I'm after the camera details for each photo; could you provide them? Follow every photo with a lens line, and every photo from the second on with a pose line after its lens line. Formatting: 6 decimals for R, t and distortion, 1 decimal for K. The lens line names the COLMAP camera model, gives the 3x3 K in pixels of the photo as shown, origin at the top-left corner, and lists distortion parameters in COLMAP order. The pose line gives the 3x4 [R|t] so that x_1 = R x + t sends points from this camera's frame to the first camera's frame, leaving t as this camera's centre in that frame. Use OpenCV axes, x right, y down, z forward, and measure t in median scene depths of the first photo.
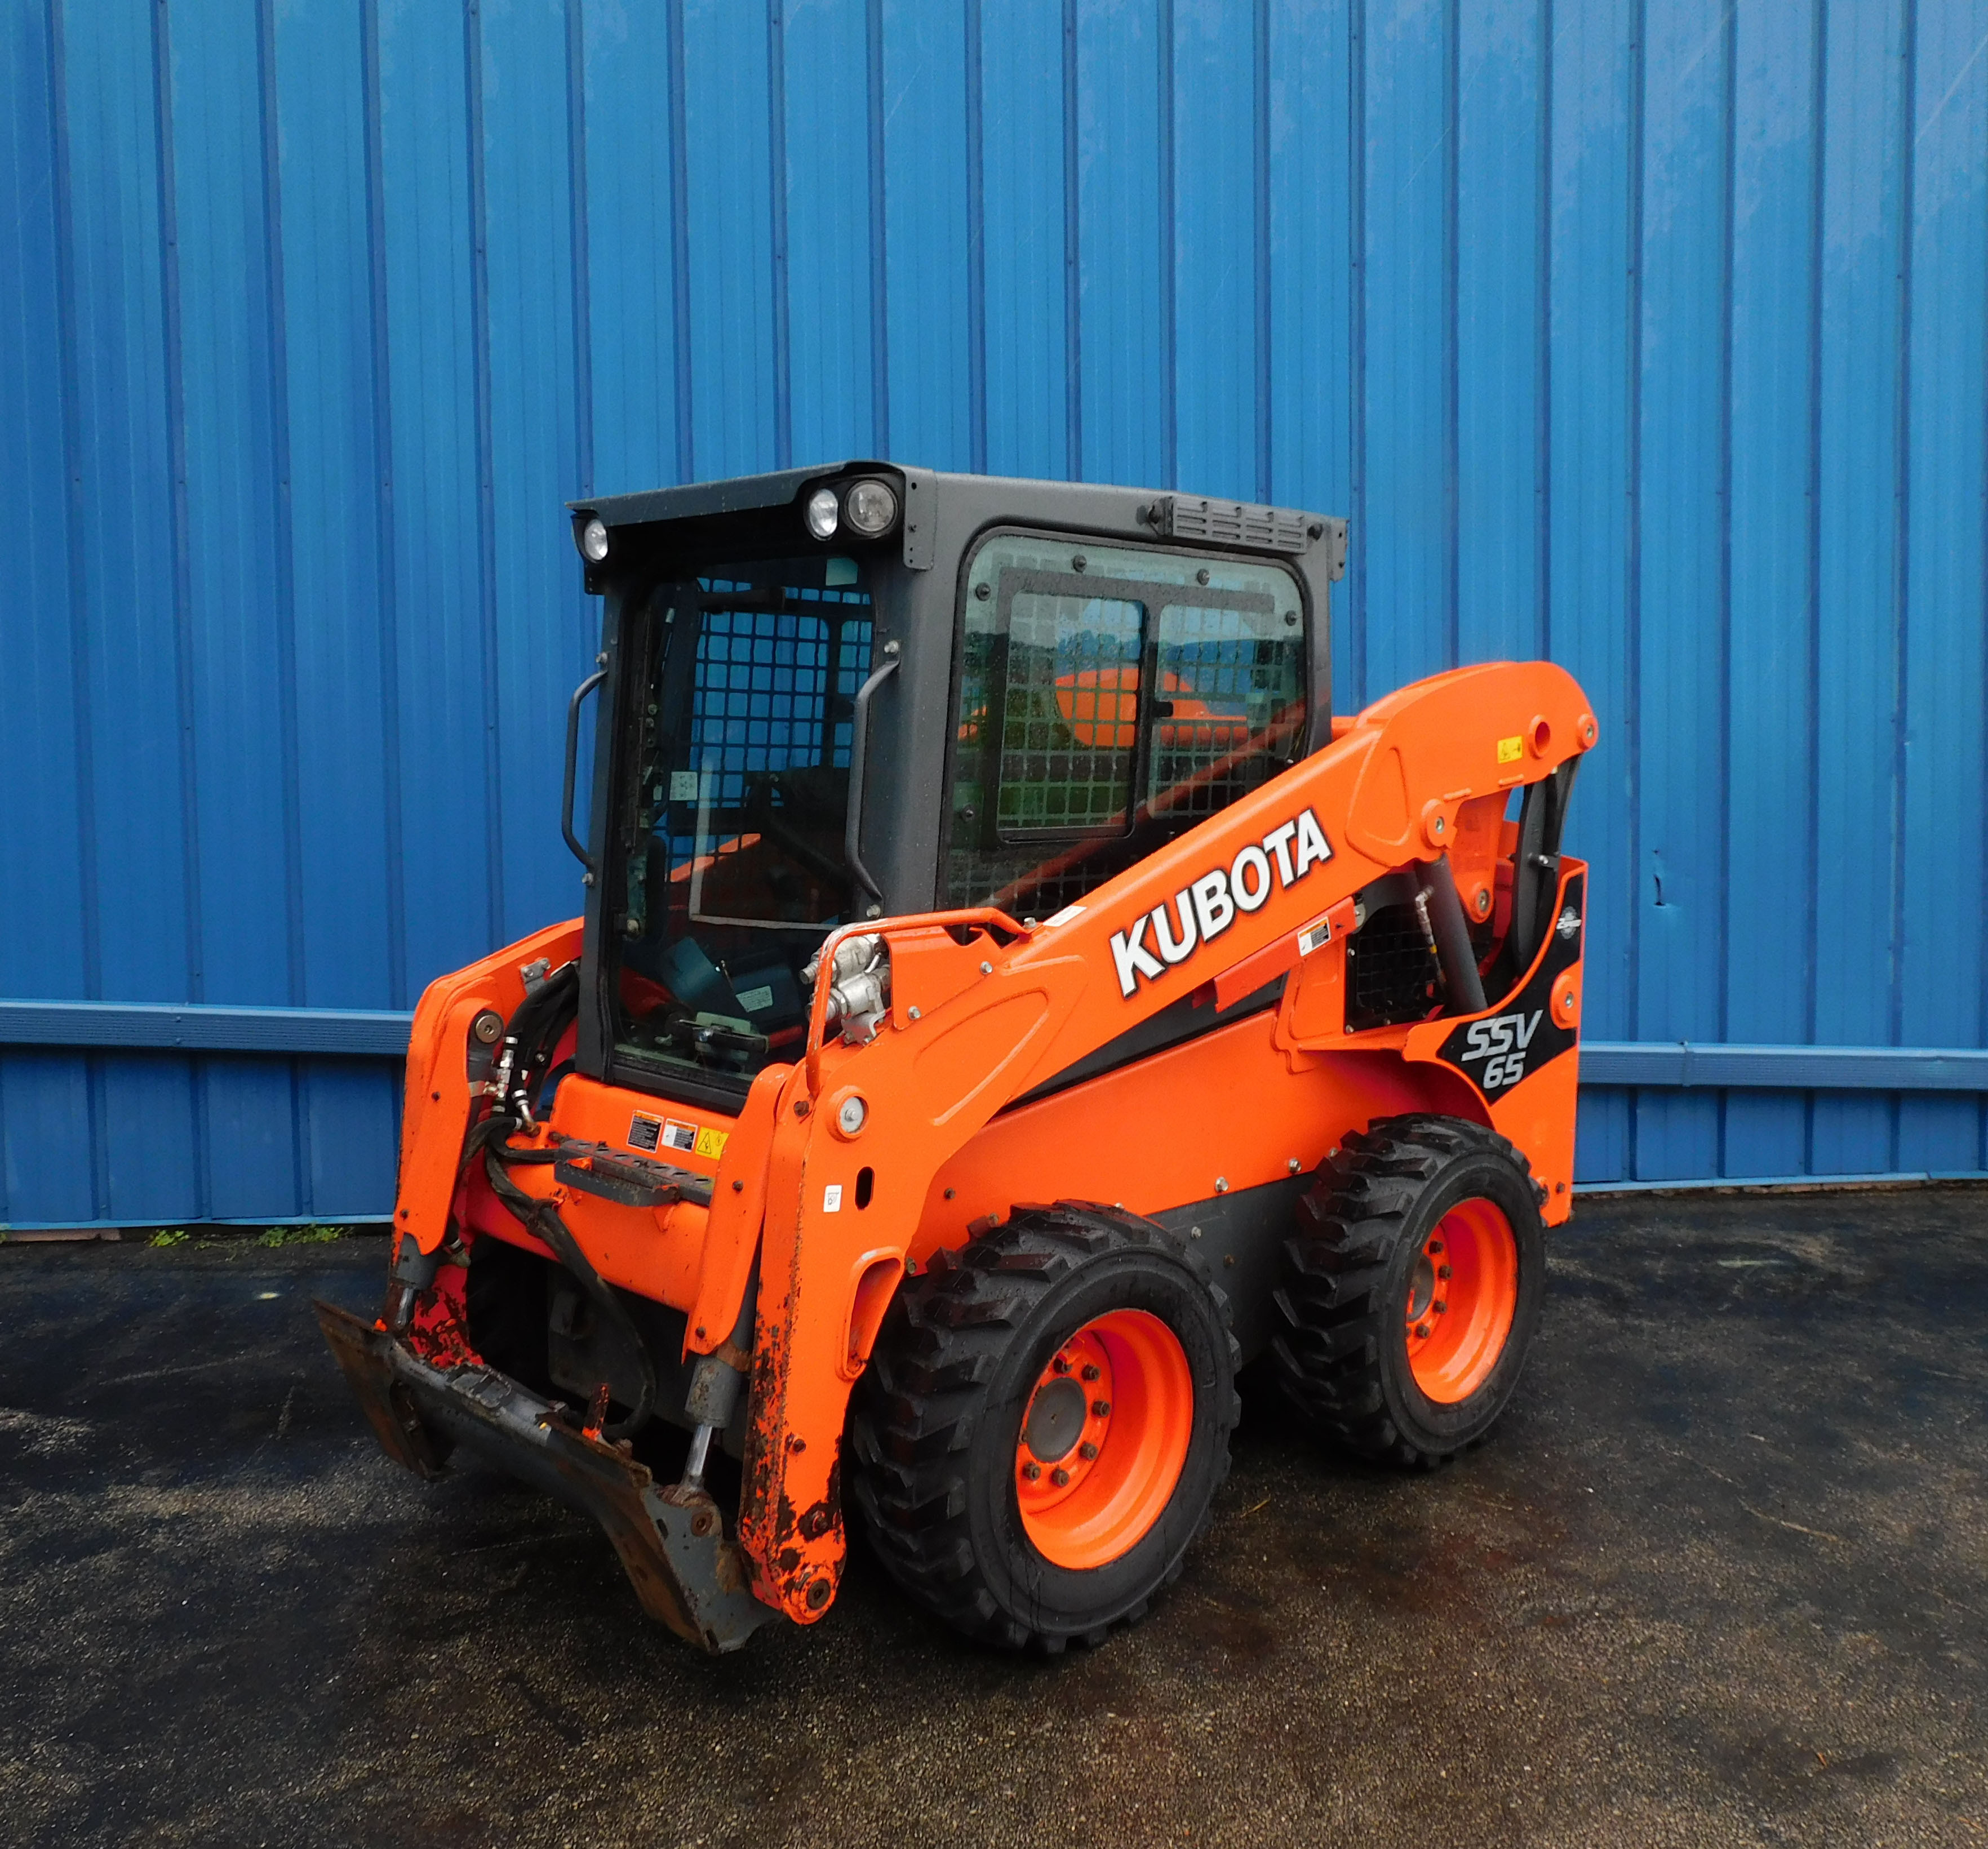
lens RADIAL K [[1826.2, 0, 1069.6], [0, 1826.2, 959.3], [0, 0, 1]] dist [-0.060124, 0.000000]
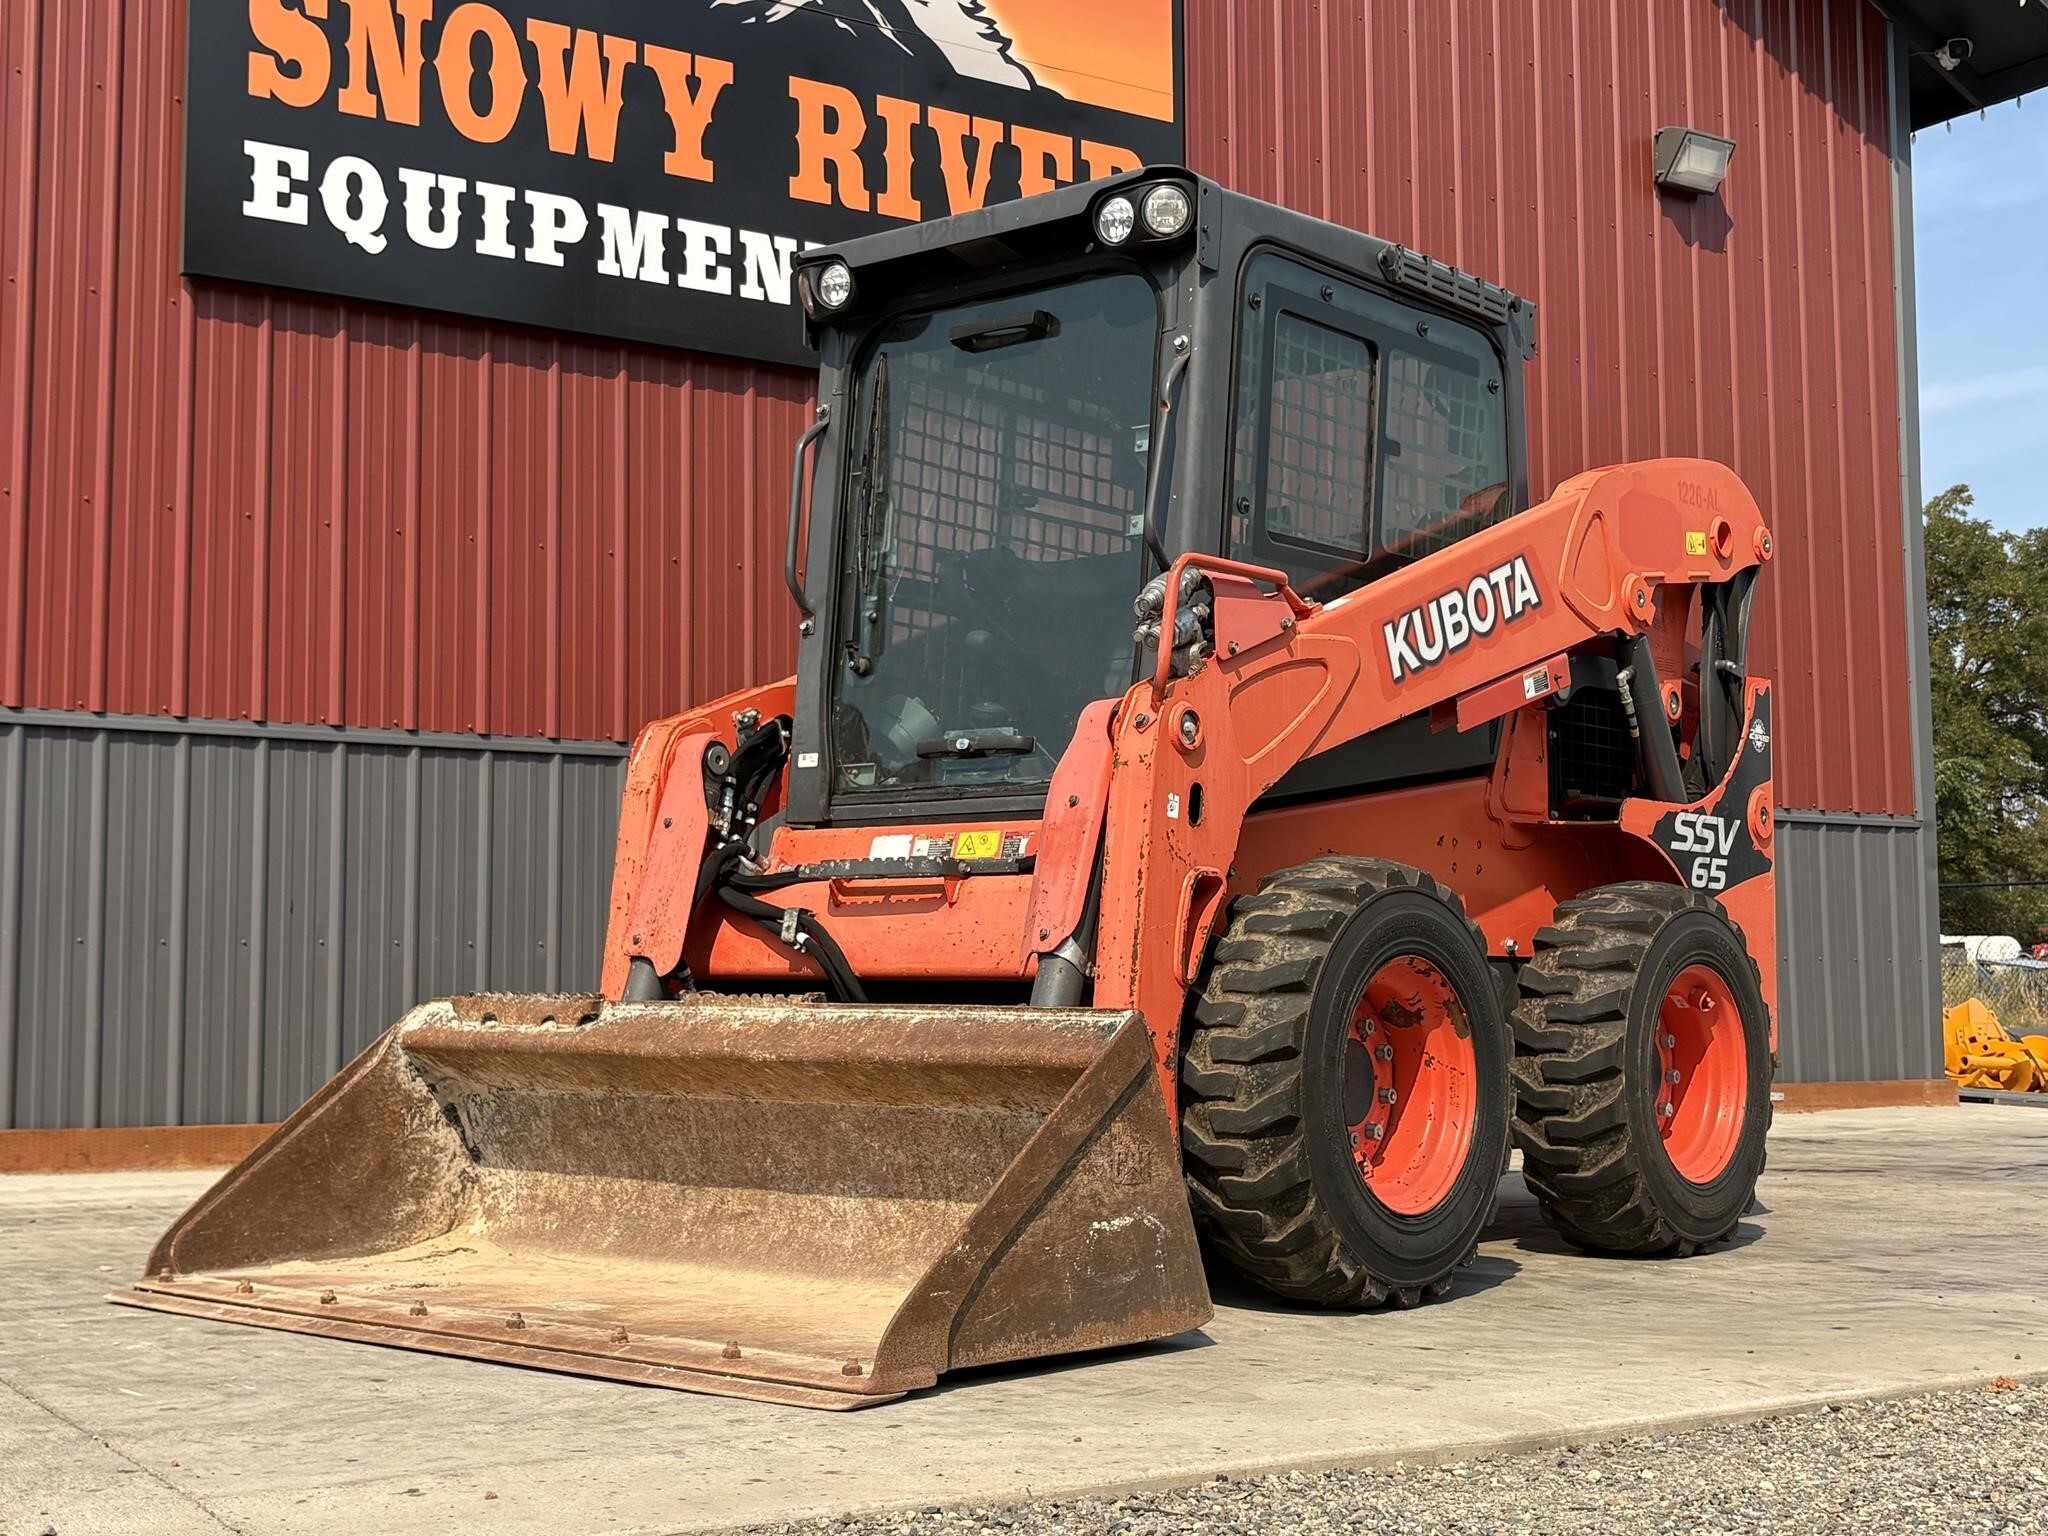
lens RADIAL K [[2580.4, 0, 1017.4], [0, 2580.4, 784.6], [0, 0, 1]] dist [0.025355, 0.000000]
pose [[0.997536, -0.001071, 0.070147, -0.252501], [0.015096, 0.979738, -0.199712, 0.325401], [-0.068511, 0.200279, 0.977340, -0.358066]]
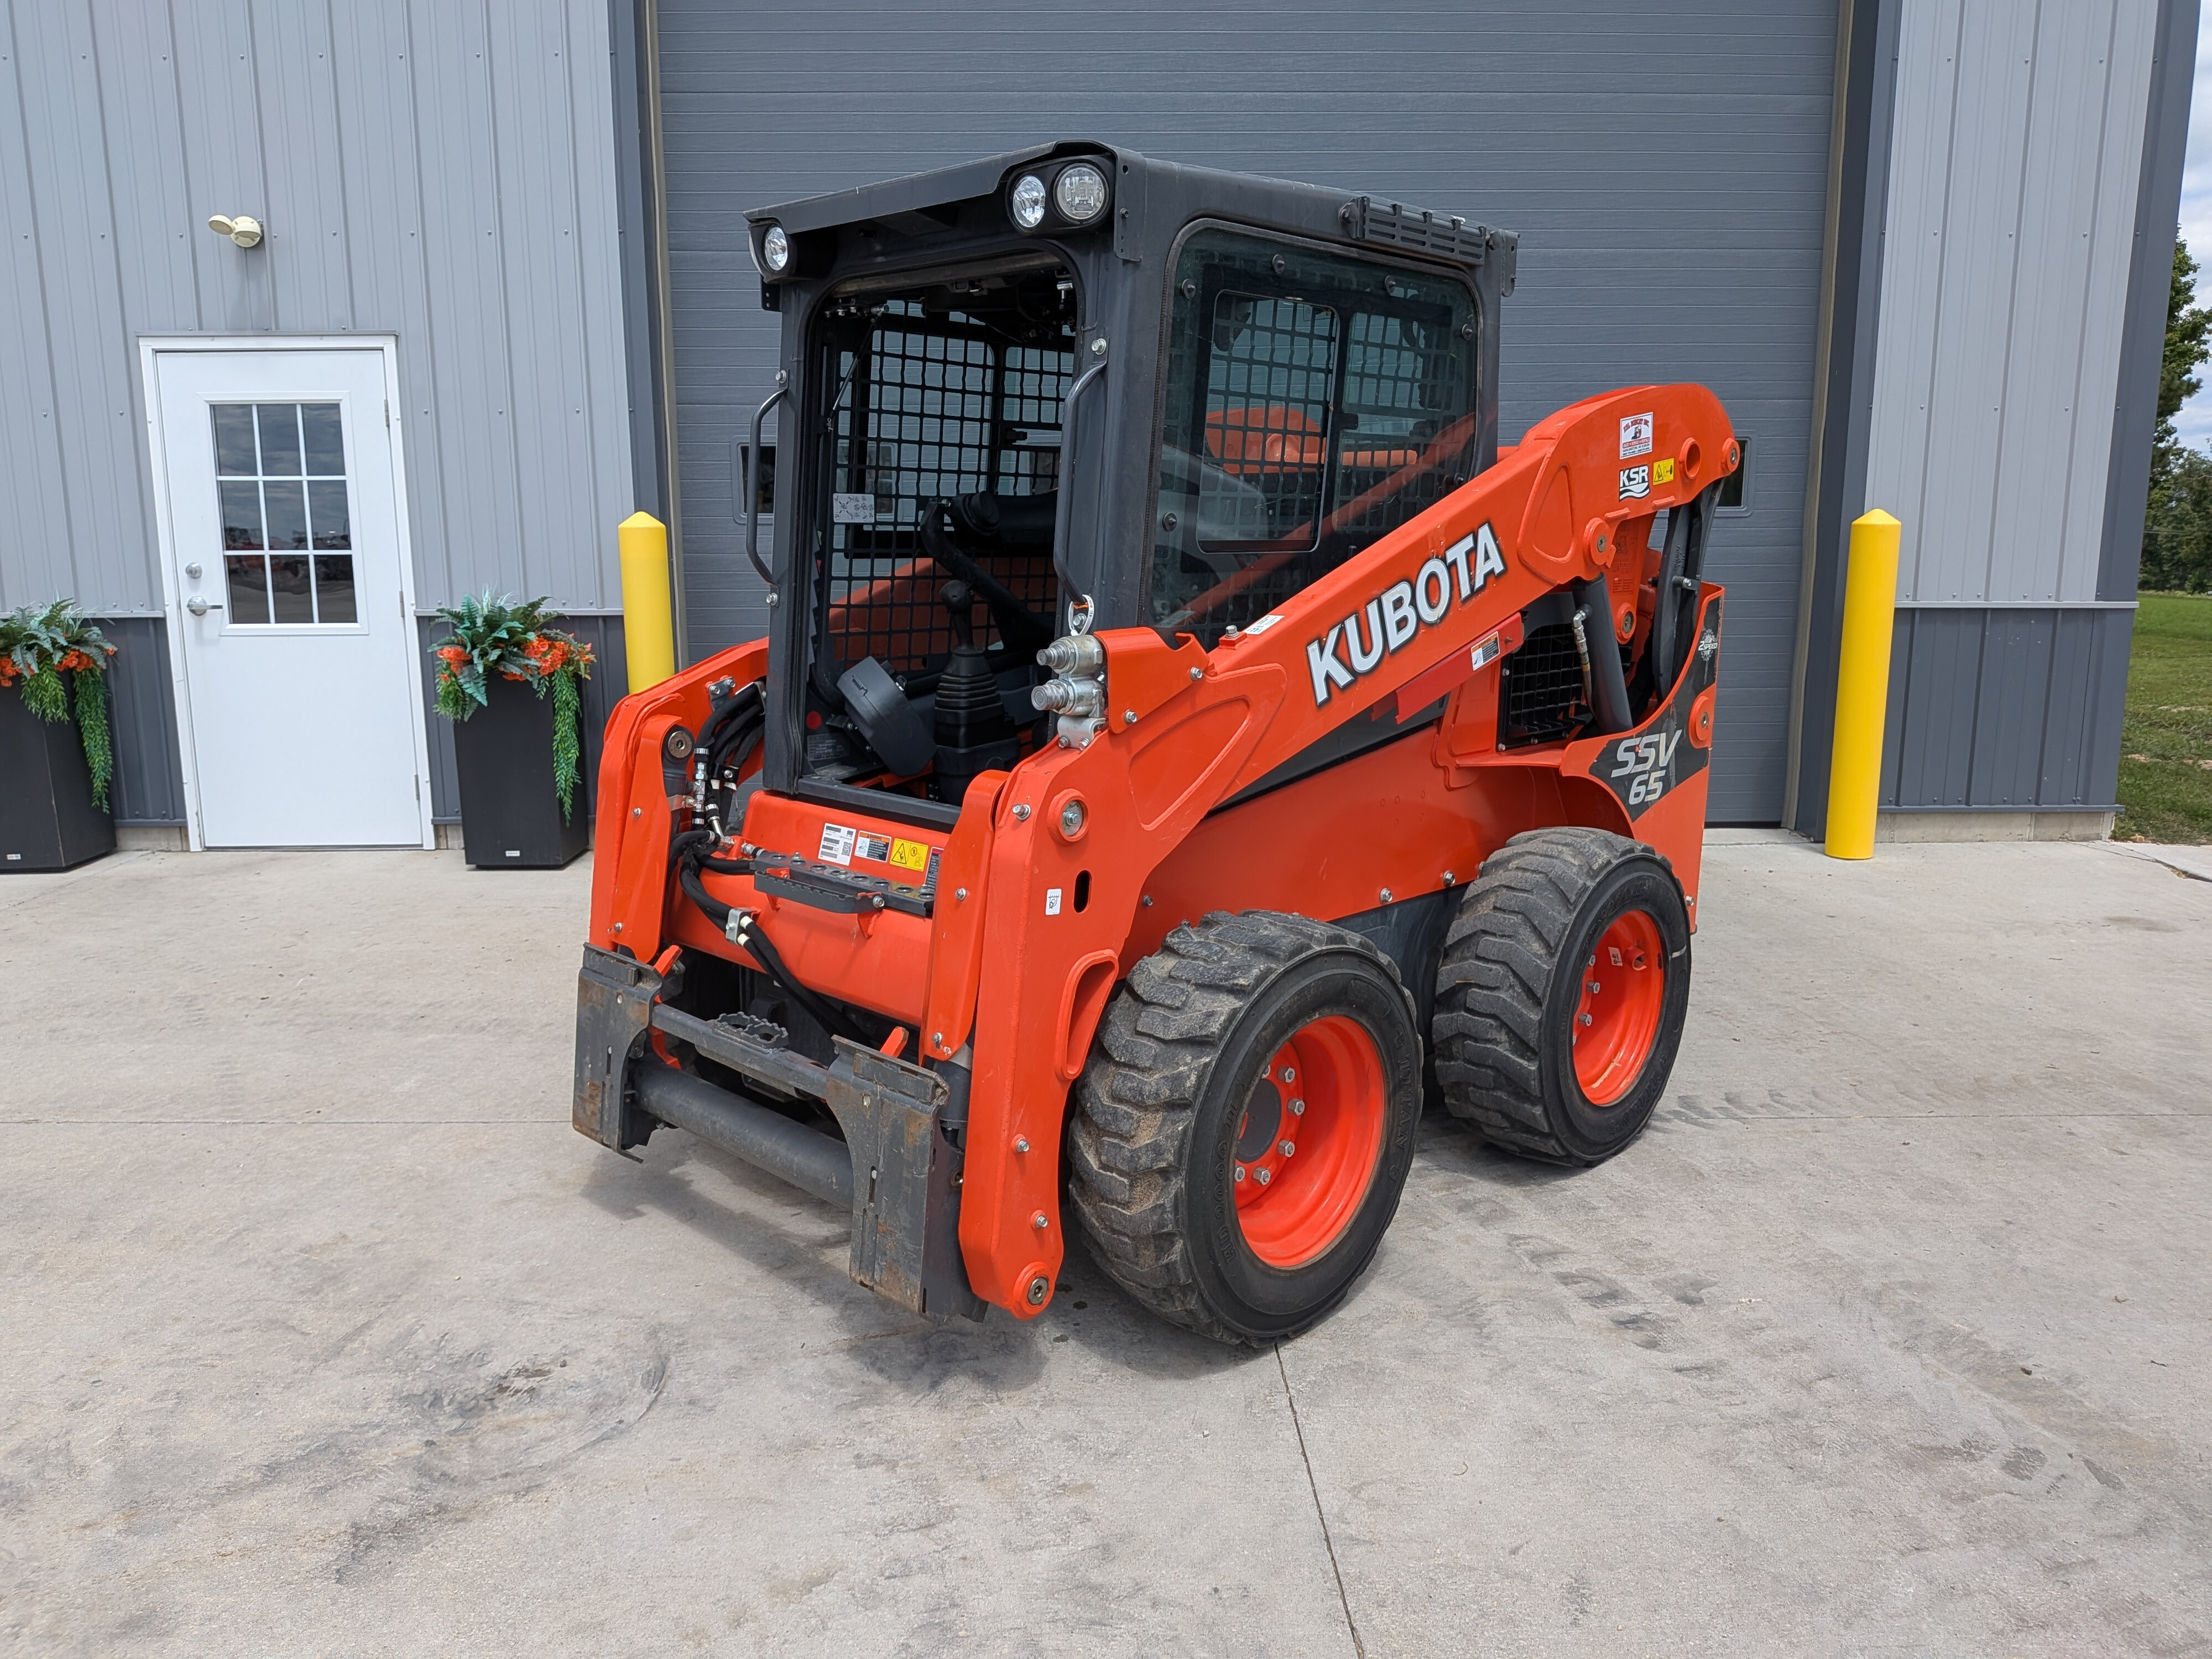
lens RADIAL K [[1589.7, 0, 1077.6], [0, 1589.7, 864.5], [0, 0, 1]] dist [-0.003490, -0.016792]
pose [[0.999770, -0.002619, -0.021301, -0.076196], [0.004516, 0.995979, 0.089475, 0.025900], [0.020980, -0.089551, 0.995761, 0.103524]]
